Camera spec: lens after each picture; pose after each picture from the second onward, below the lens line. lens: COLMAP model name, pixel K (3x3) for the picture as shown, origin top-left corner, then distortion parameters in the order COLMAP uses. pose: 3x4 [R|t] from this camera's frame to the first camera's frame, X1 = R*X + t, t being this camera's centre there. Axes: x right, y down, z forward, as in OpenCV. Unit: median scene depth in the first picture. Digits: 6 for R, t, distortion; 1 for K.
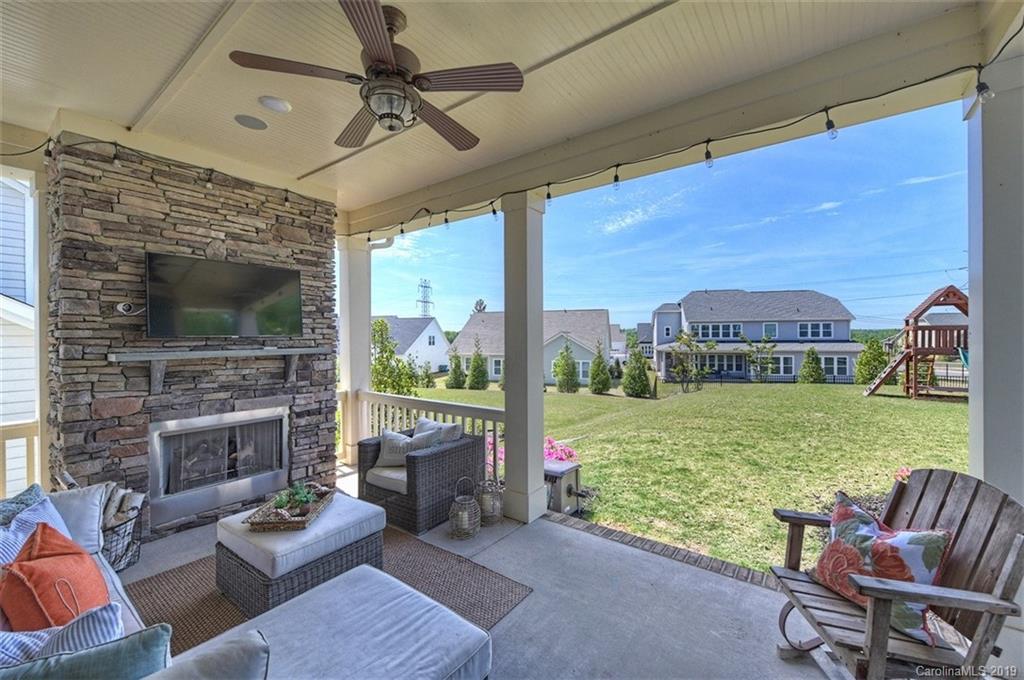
lens RADIAL K [[406.7, 0, 515.8], [0, 406.7, 337.7], [0, 0, 1]] dist [0.001473, 0.000164]
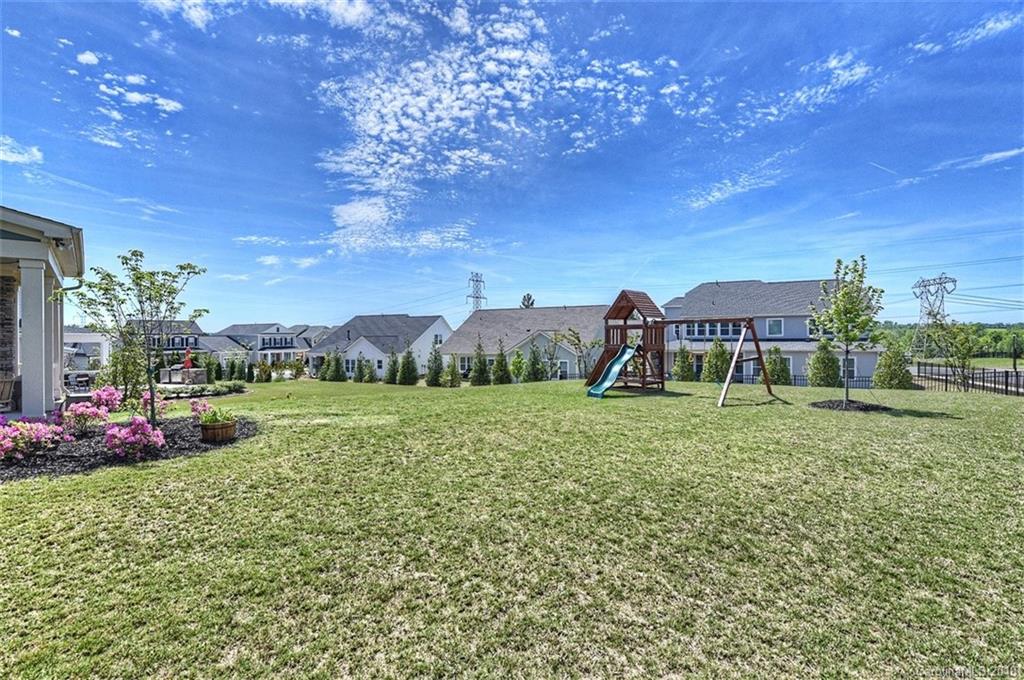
lens RADIAL K [[470.7, 0, 513.8], [0, 470.7, 336.5], [0, 0, 1]] dist [0.001825, 0.000074]
pose [[0.980288, -0.002939, -0.197551, 0.188590], [0.003238, 0.999994, 0.001192, -0.000420], [0.197546, -0.001809, 0.980292, -0.070672]]
